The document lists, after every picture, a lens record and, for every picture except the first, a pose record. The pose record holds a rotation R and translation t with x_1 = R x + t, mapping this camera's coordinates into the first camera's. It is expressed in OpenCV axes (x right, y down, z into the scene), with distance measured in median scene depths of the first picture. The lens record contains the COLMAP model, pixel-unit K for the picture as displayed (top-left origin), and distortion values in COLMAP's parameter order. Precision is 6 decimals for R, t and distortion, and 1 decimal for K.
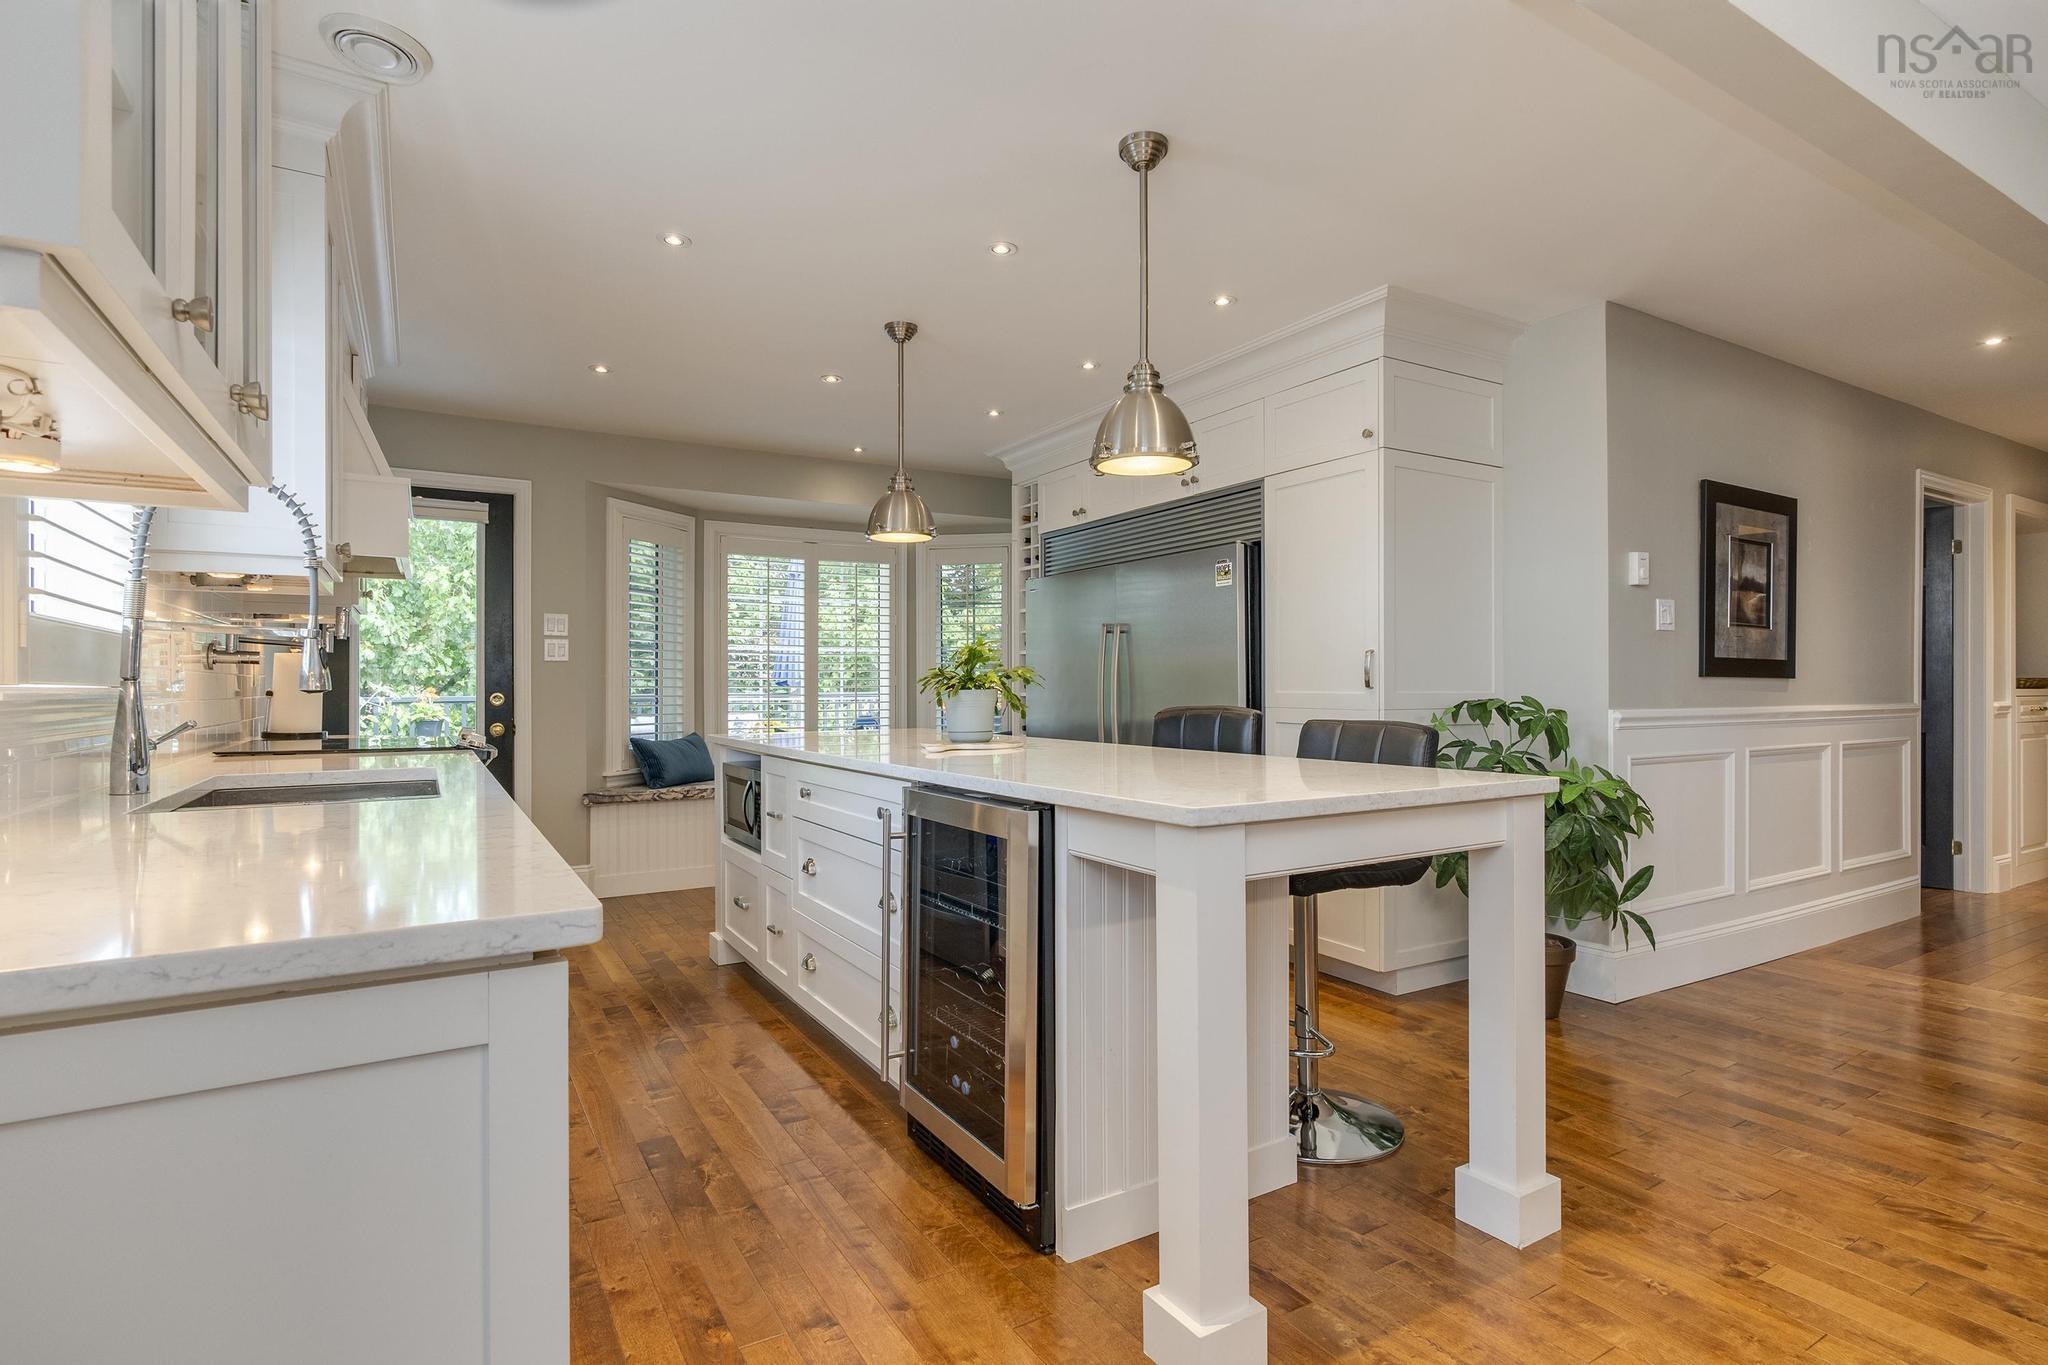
lens RADIAL K [[1018.9, 0, 1029.3], [0, 1018.9, 677.1], [0, 0, 1]] dist [-0.008221, 0.004707]
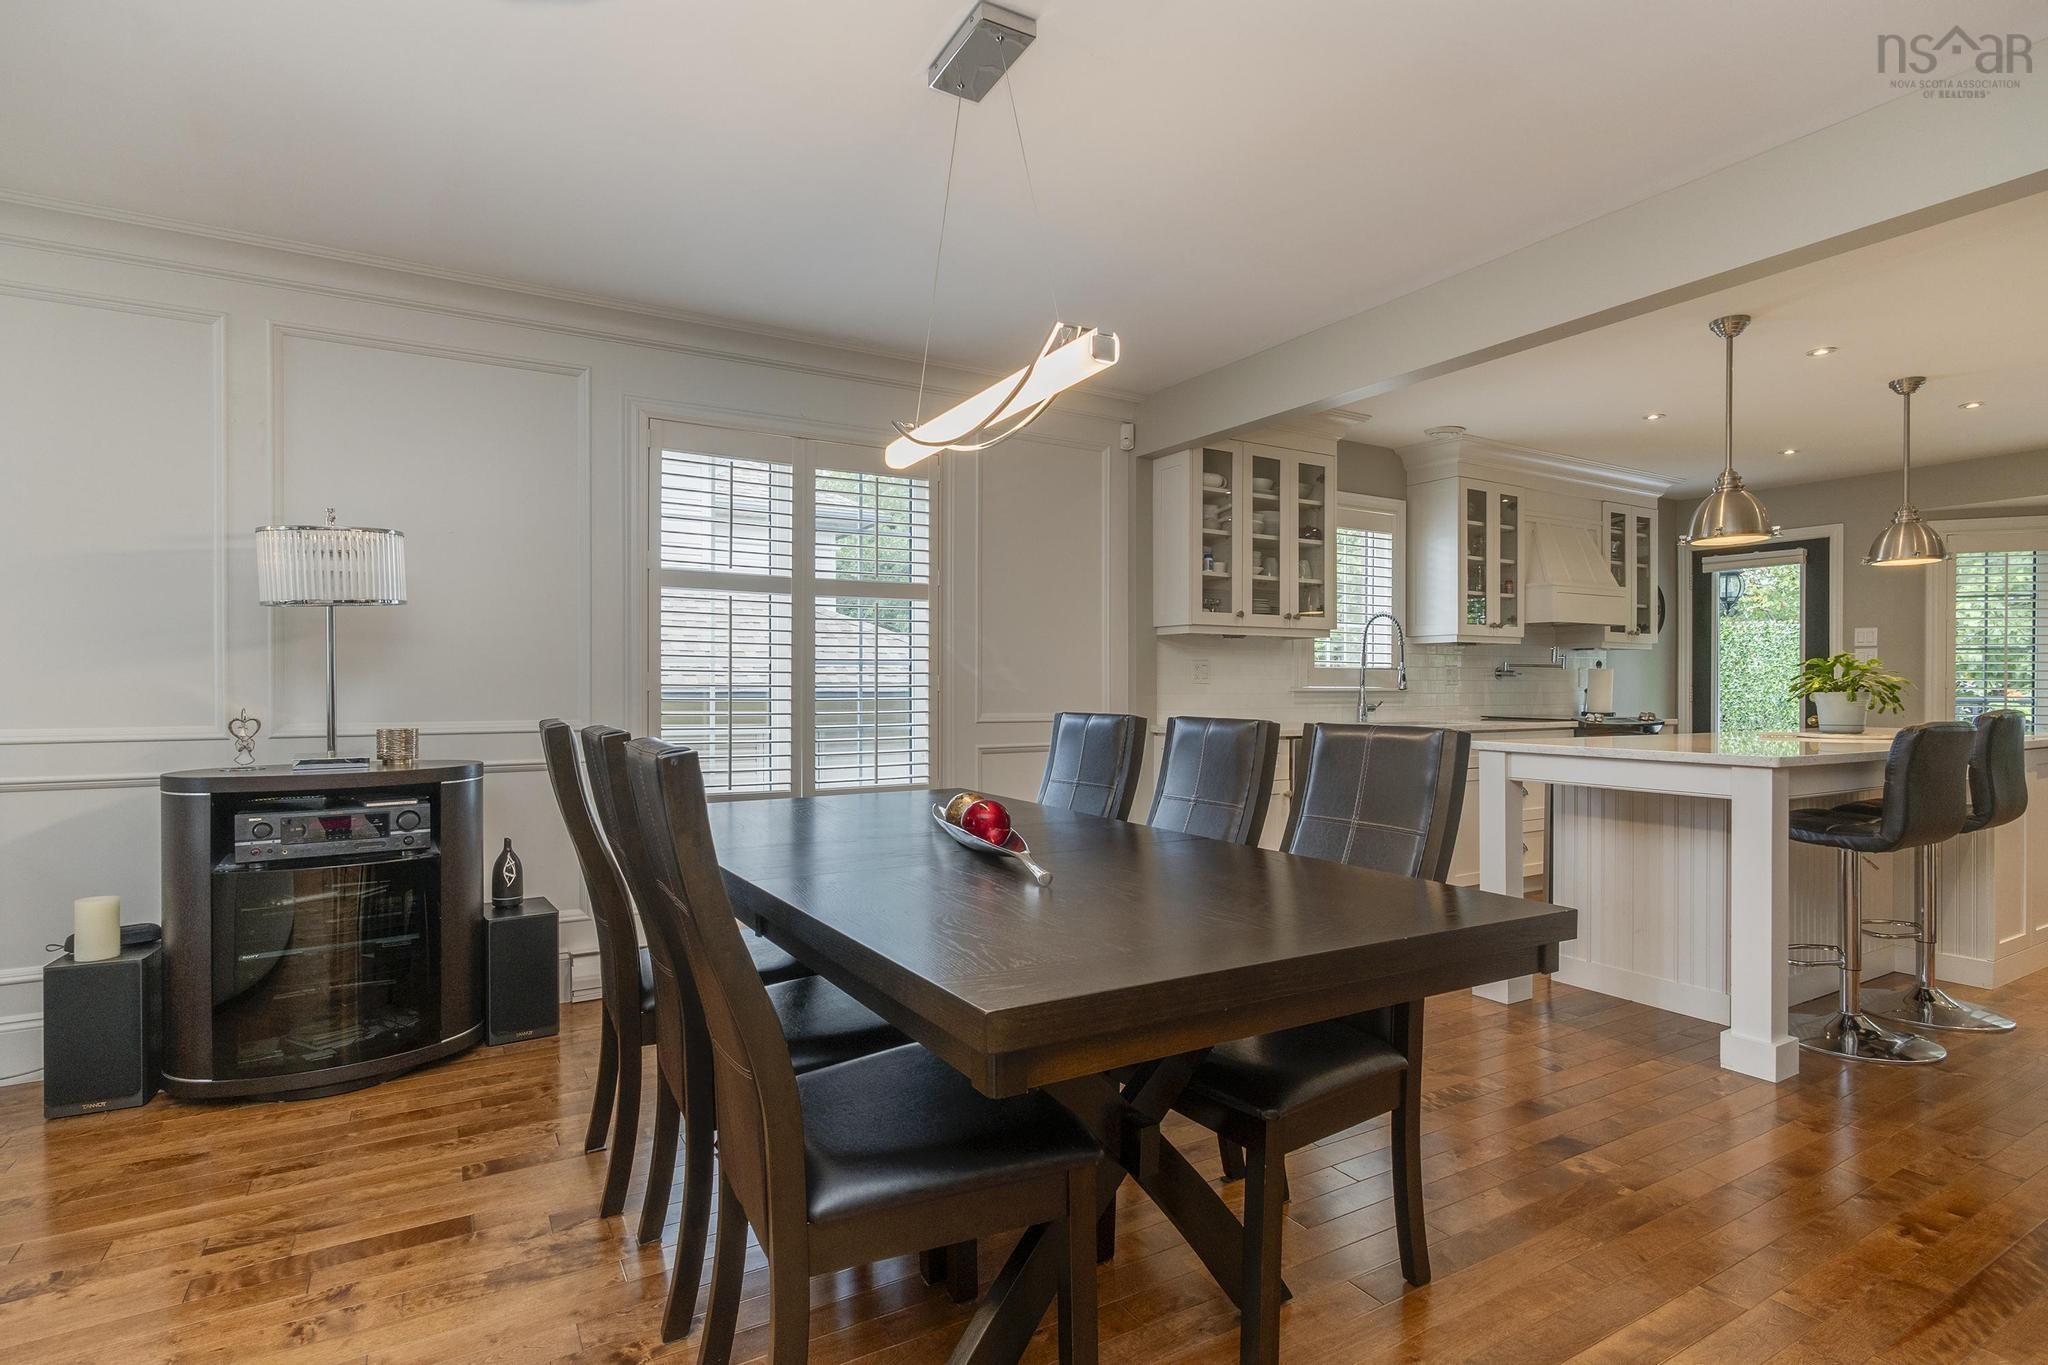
lens RADIAL K [[1018.9, 0, 1013.8], [0, 1018.9, 688.9], [0, 0, 1]] dist [-0.008221, 0.004707]
pose [[-0.005541, 0.006573, -0.999963, 0.968522], [0.007062, 0.999954, 0.006534, -0.005751], [0.999960, -0.007026, -0.005587, -0.020077]]
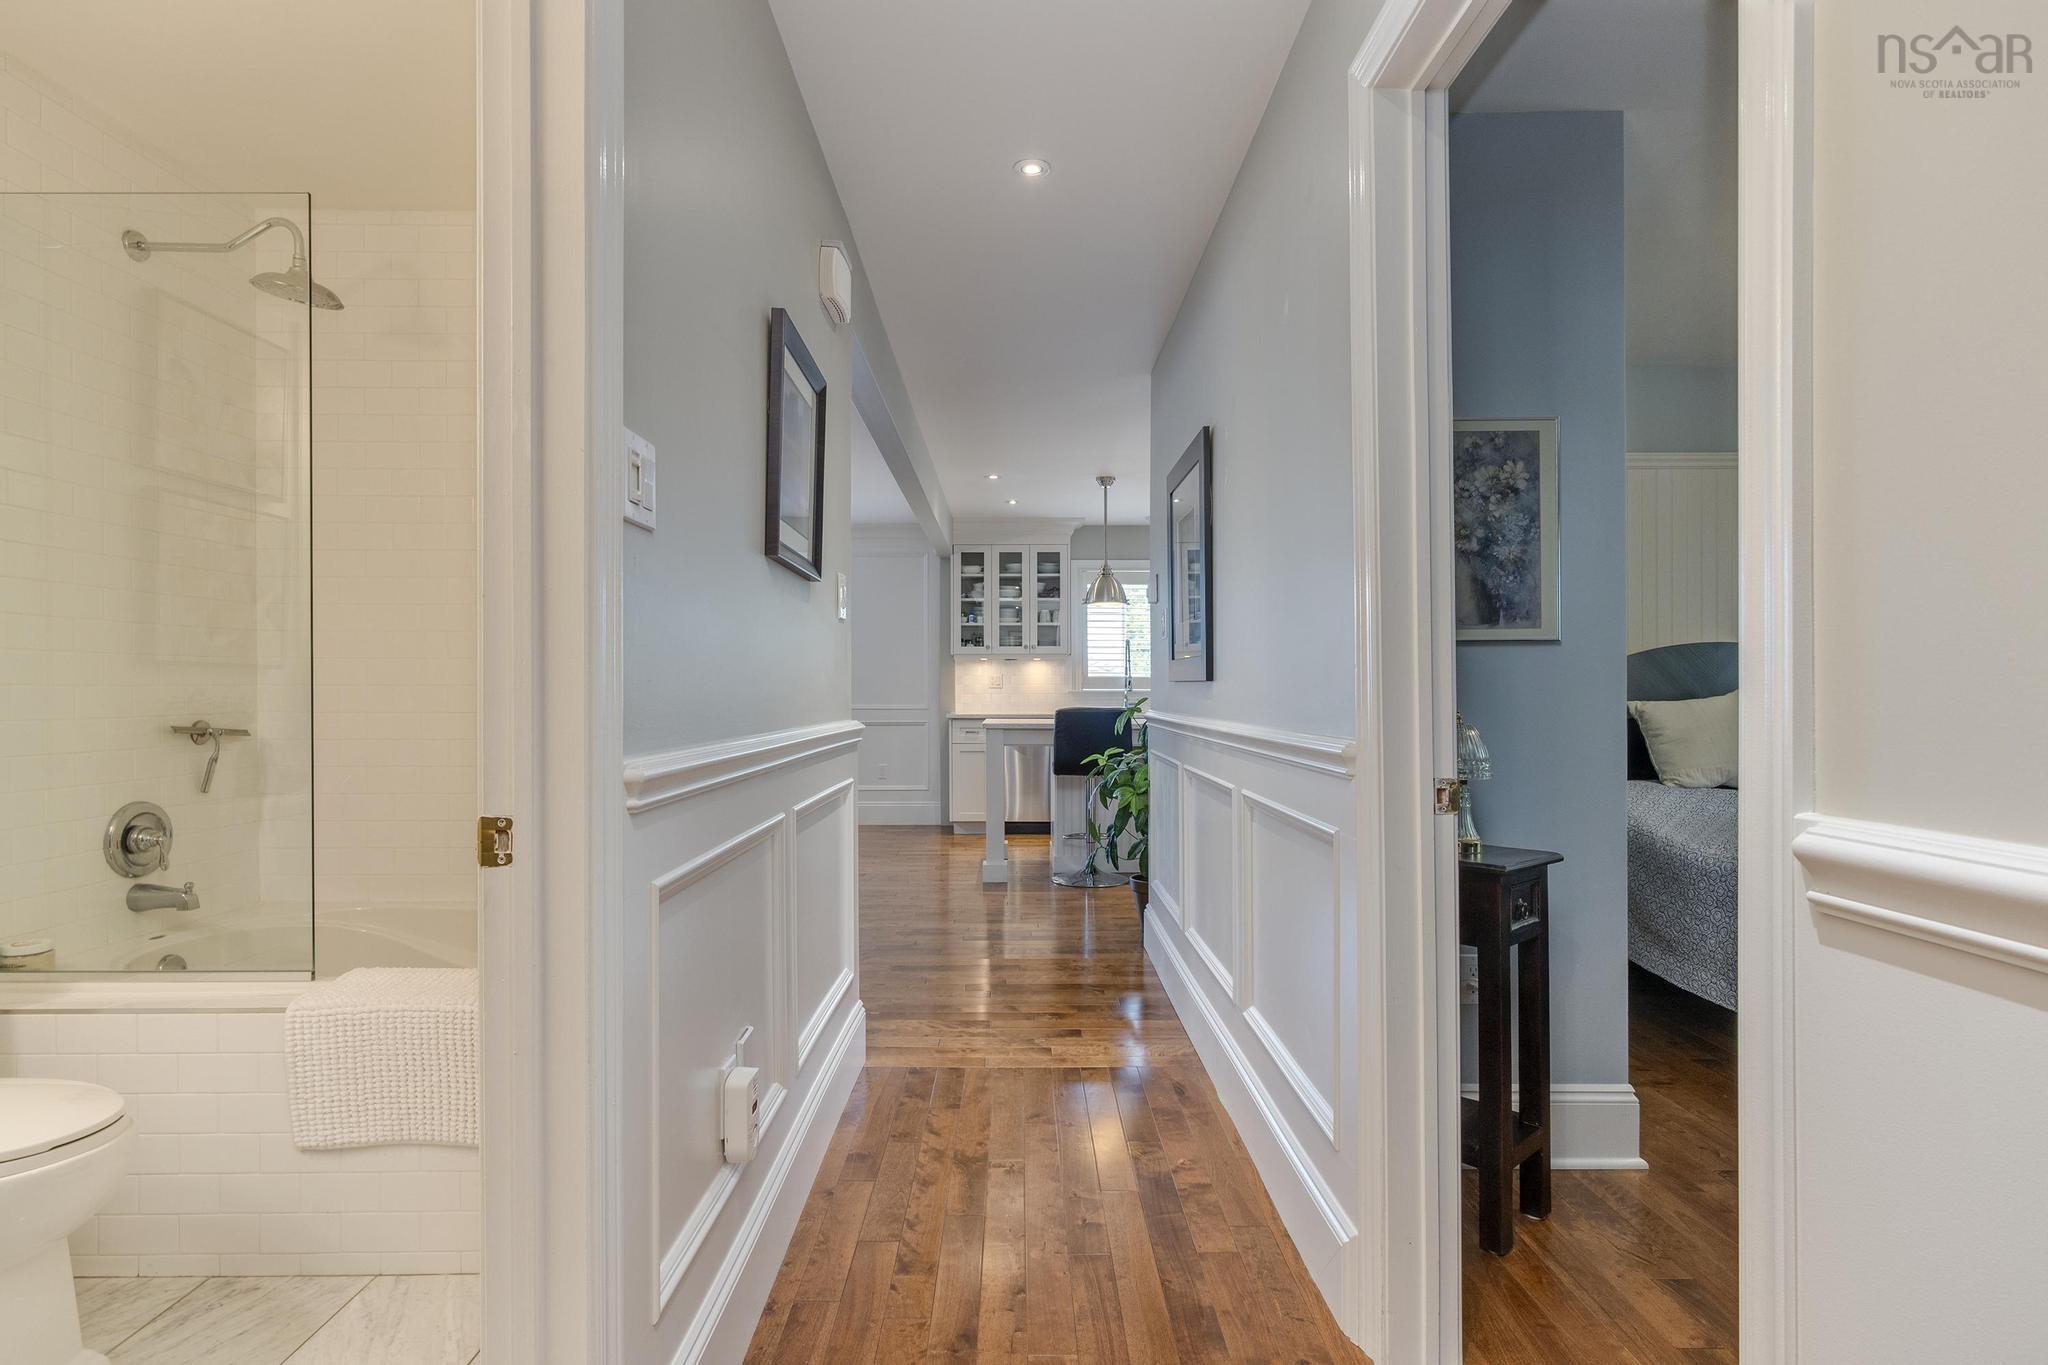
lens RADIAL K [[1018.9, 0, 1020.3], [0, 1018.9, 687.9], [0, 0, 1]] dist [-0.008221, 0.004707]
pose [[-0.500843, 0.003069, -0.865533, 1.480974], [0.012025, 0.999922, -0.003412, 0.005200], [0.865455, -0.012117, -0.500841, 1.270894]]
